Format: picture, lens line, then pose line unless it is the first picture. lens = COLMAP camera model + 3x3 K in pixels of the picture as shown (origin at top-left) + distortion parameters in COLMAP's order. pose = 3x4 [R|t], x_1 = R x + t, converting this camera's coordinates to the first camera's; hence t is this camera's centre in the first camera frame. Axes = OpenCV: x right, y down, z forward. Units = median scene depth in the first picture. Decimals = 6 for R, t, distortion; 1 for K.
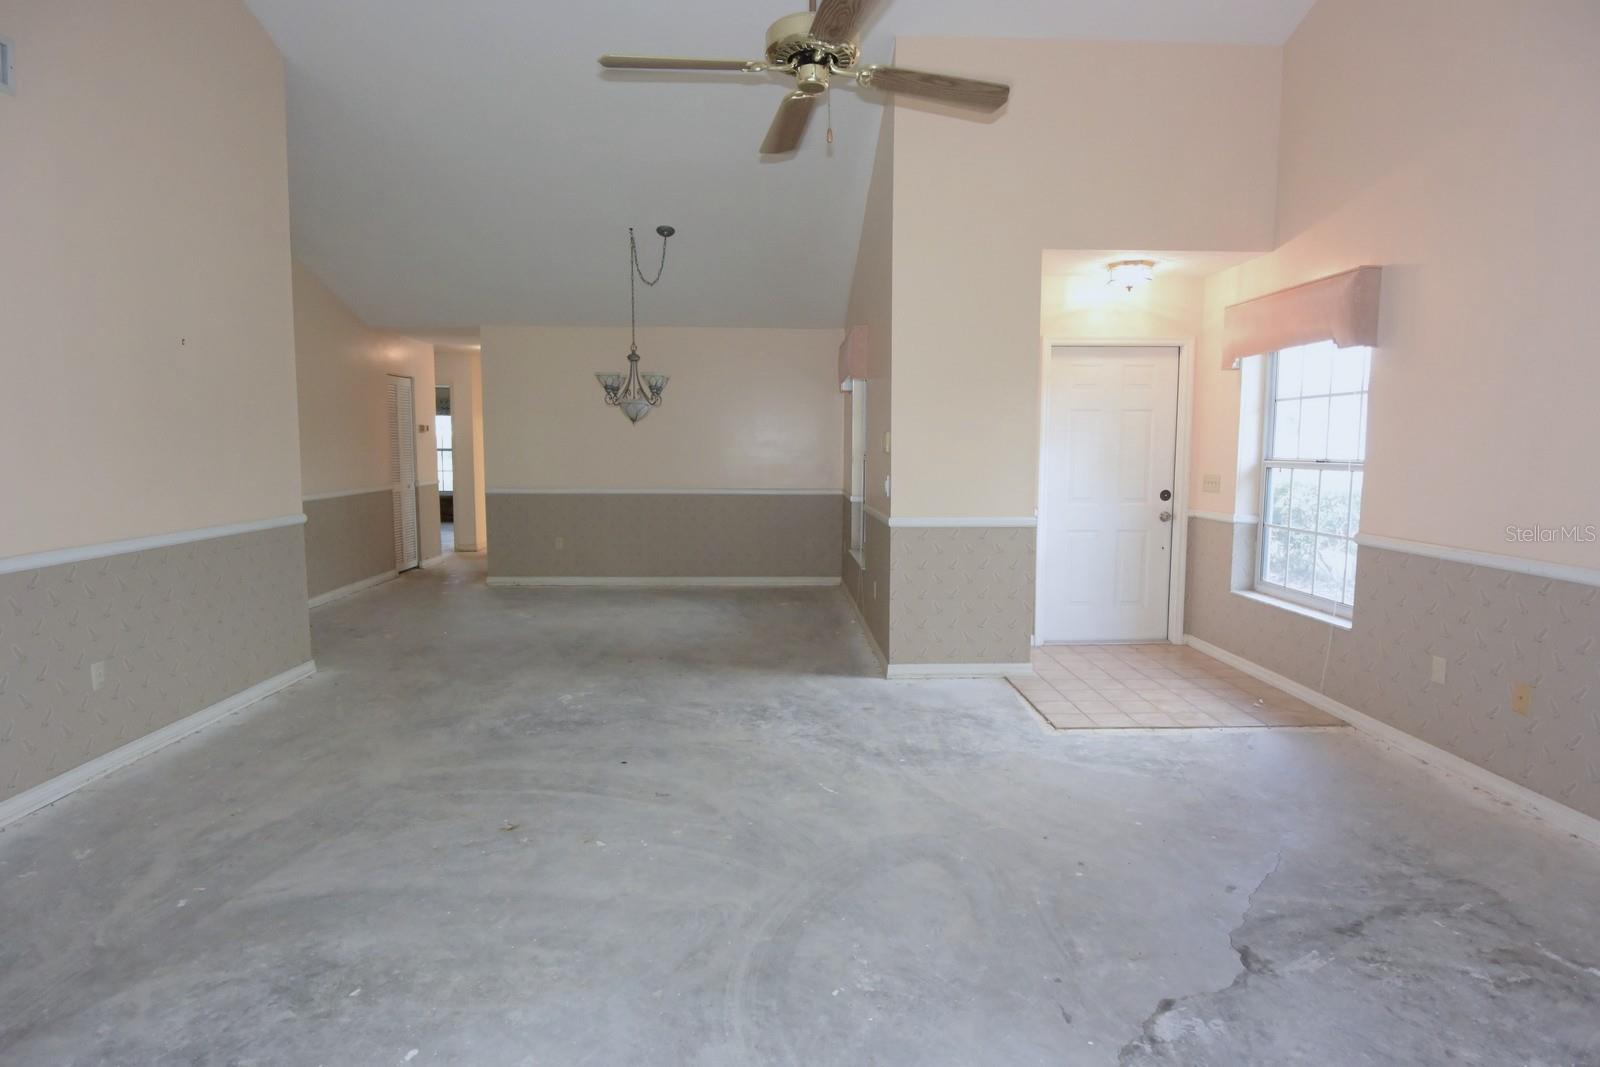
lens RADIAL K [[837.7, 0, 810.7], [0, 837.7, 528.2], [0, 0, 1]] dist [-0.002315, -0.026015]
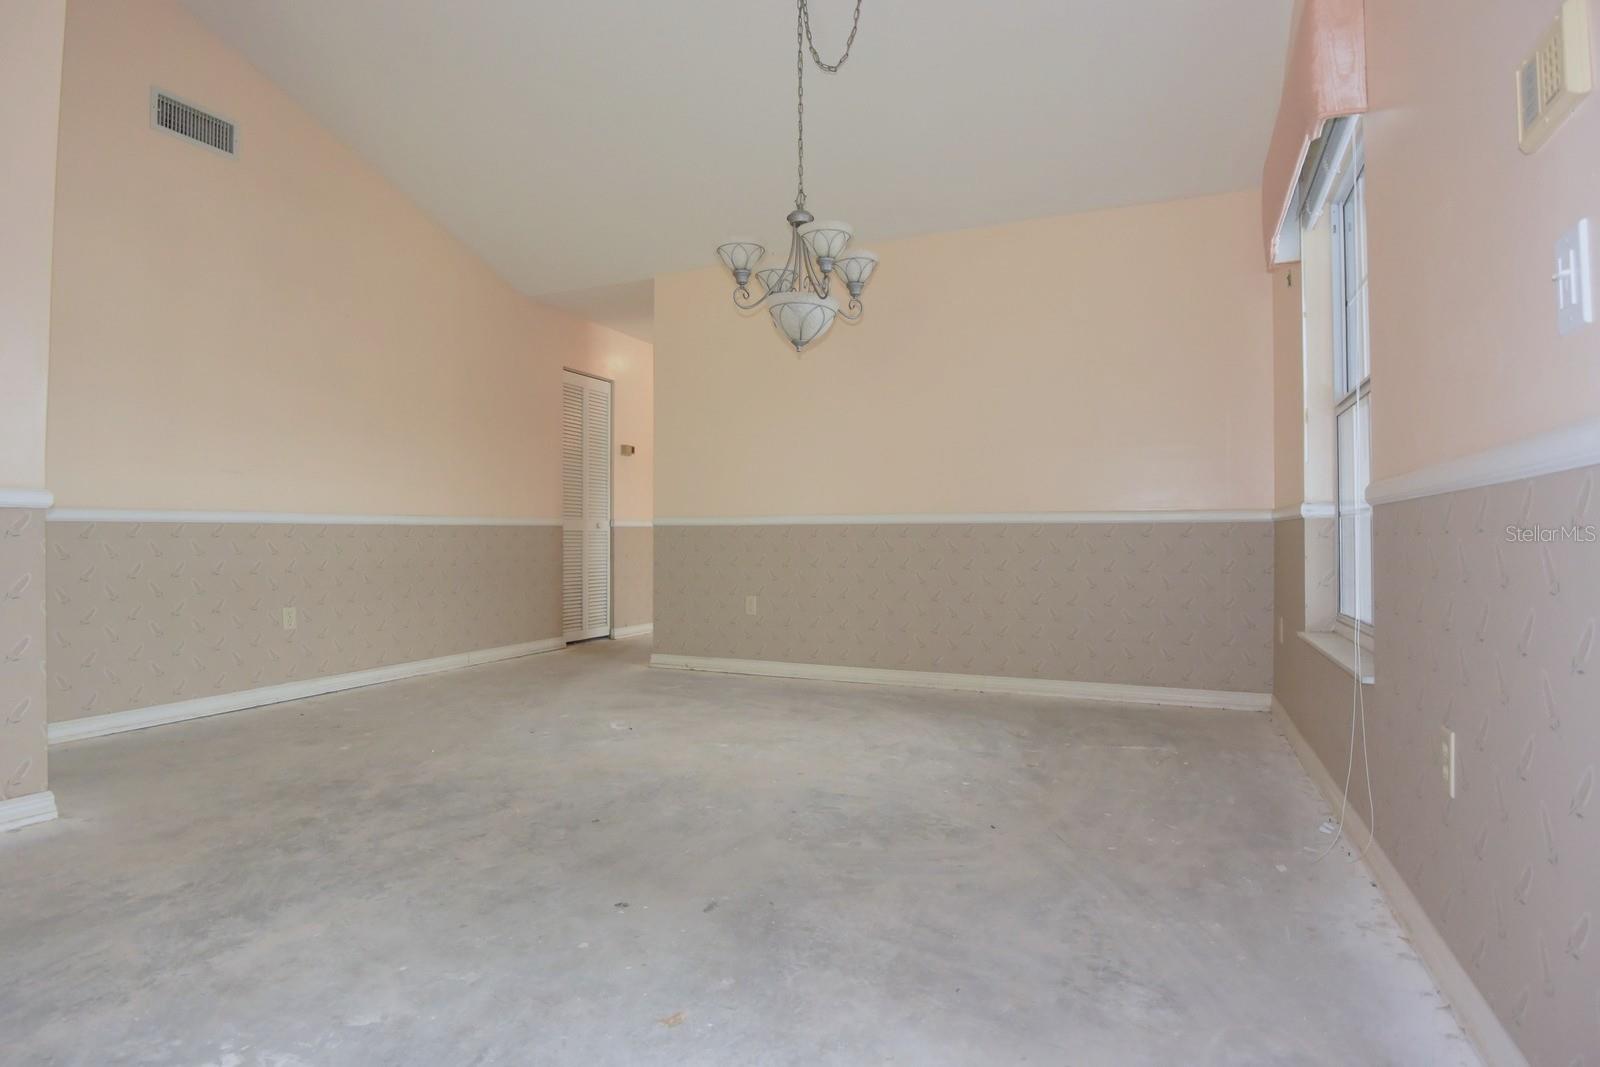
lens RADIAL K [[837.7, 0, 810.7], [0, 837.7, 528.2], [0, 0, 1]] dist [-0.002315, -0.026015]
pose [[0.902908, -0.010948, -0.429695, 0.008984], [-0.036892, 0.994013, -0.102846, 0.044710], [0.428248, 0.108713, 0.897098, 0.880019]]
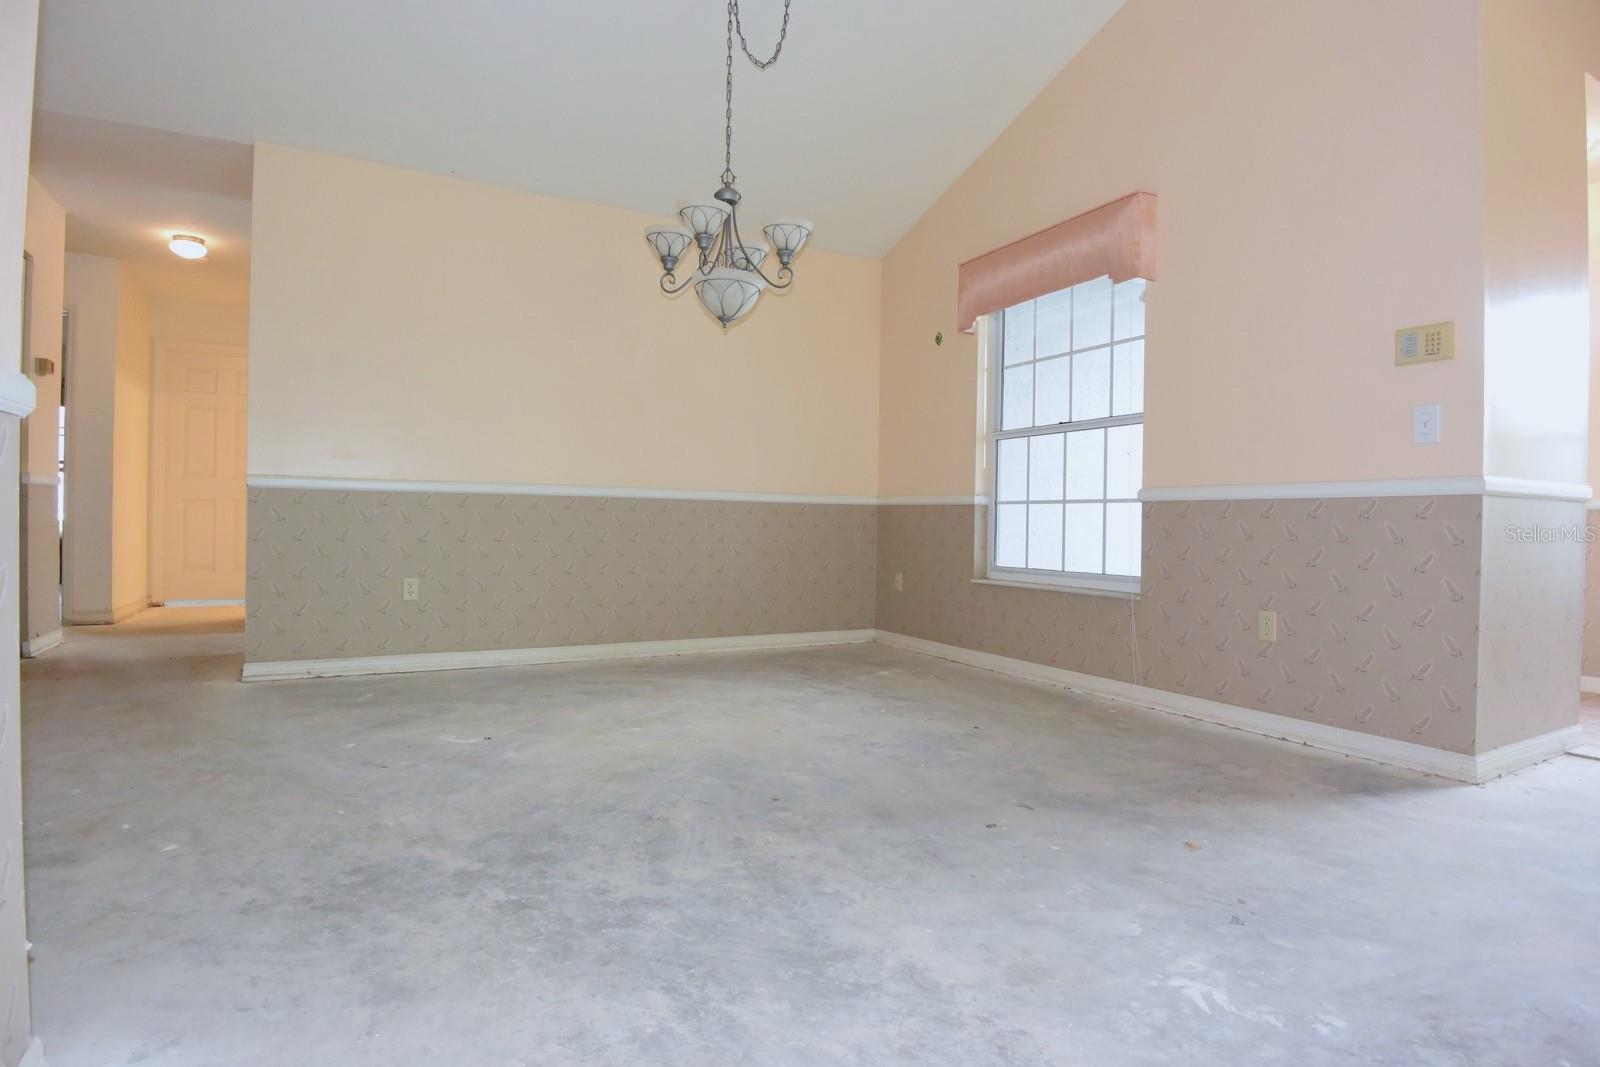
lens RADIAL K [[837.7, 0, 810.7], [0, 837.7, 528.2], [0, 0, 1]] dist [-0.002315, -0.026015]
pose [[0.893437, 0.005480, 0.449156, -0.598547], [0.031786, 0.996648, -0.075386, 0.052895], [-0.448063, 0.081630, 0.890267, 0.830931]]
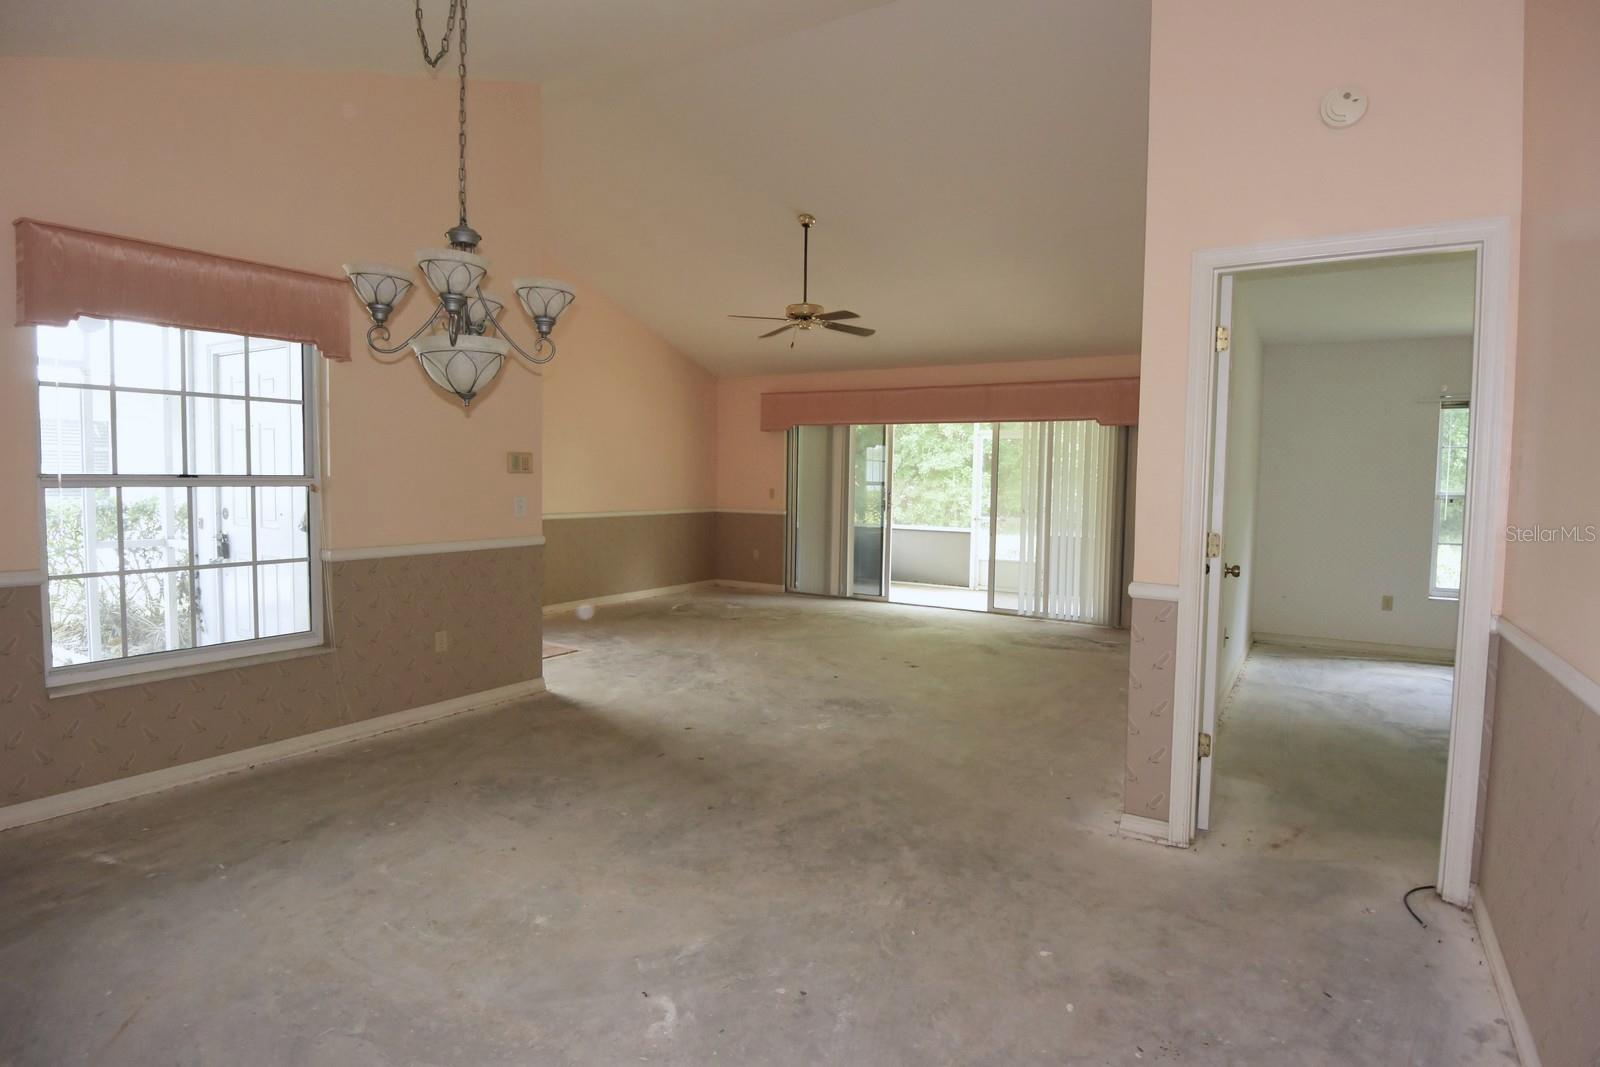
lens RADIAL K [[837.7, 0, 810.7], [0, 837.7, 528.2], [0, 0, 1]] dist [-0.002315, -0.026015]
pose [[-0.828071, -0.050722, 0.558324, -0.875032], [0.035005, 0.989278, 0.141790, -0.180507], [-0.559530, 0.136956, -0.817416, 1.905823]]
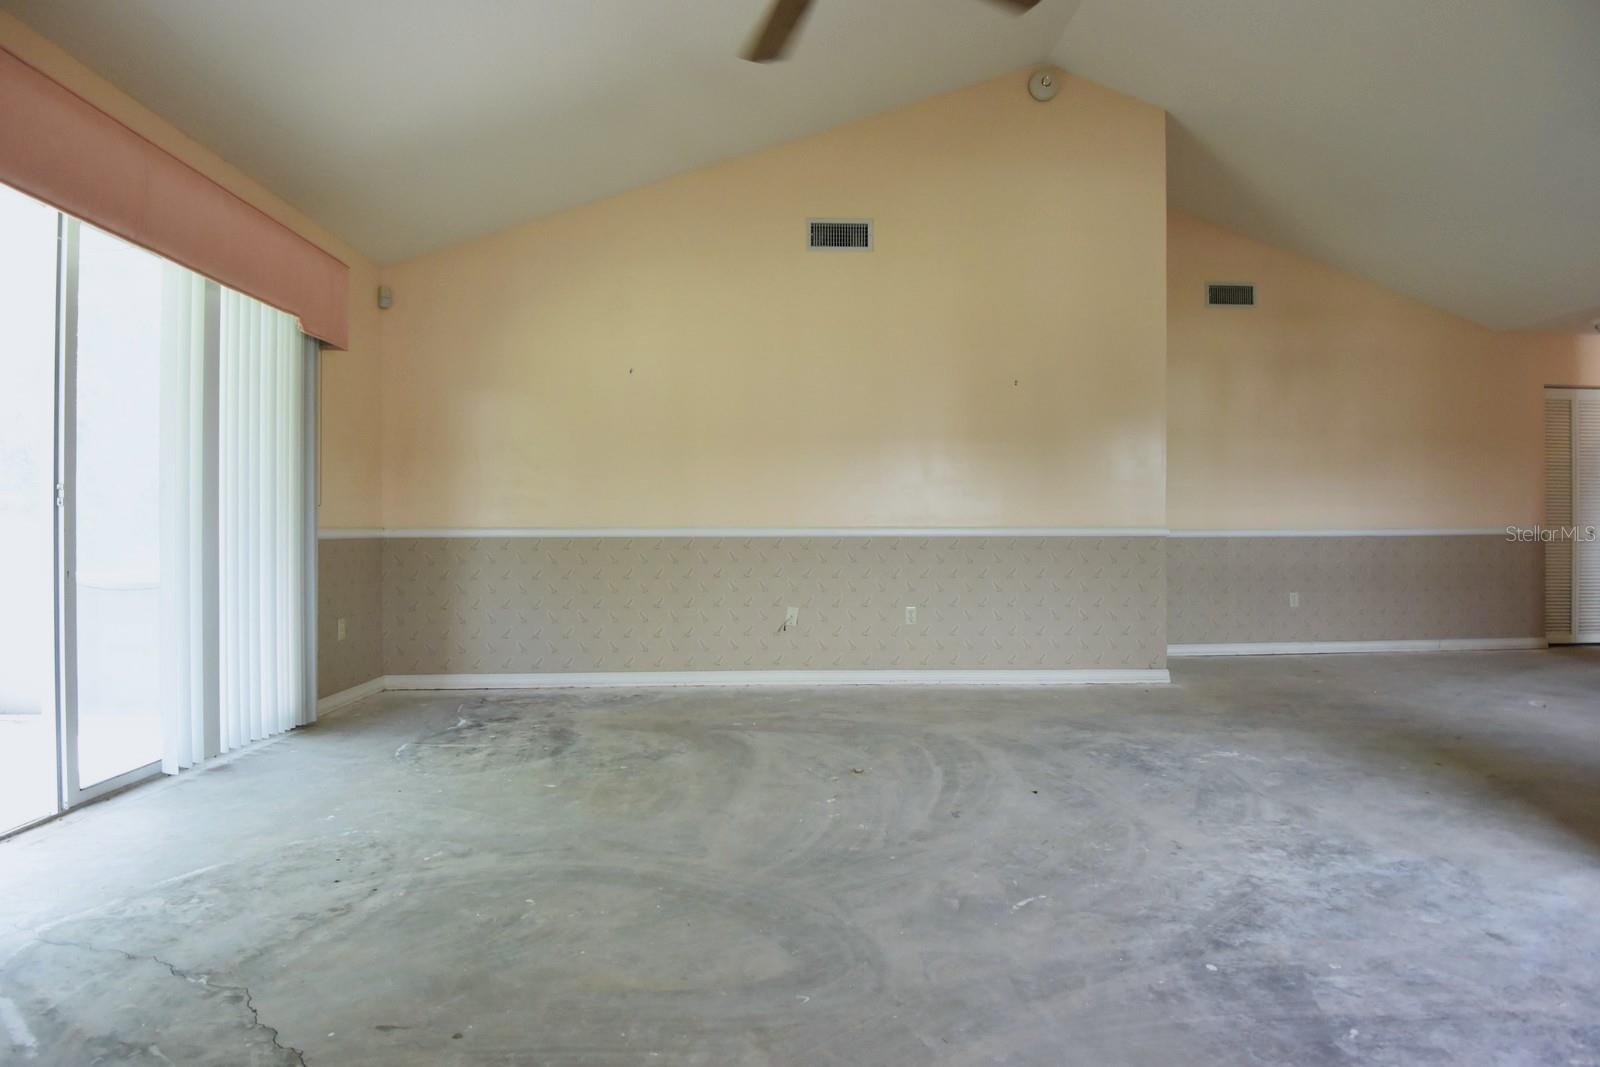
lens RADIAL K [[843.6, 0, 810.0], [0, 843.6, 528.5], [0, 0, 1]] dist [-0.016542, -0.013631]
pose [[0.008683, -0.004131, -0.999954, 0.513051], [-0.099816, 0.994994, -0.004977, 0.039726], [0.994968, 0.099854, 0.008227, 0.629797]]
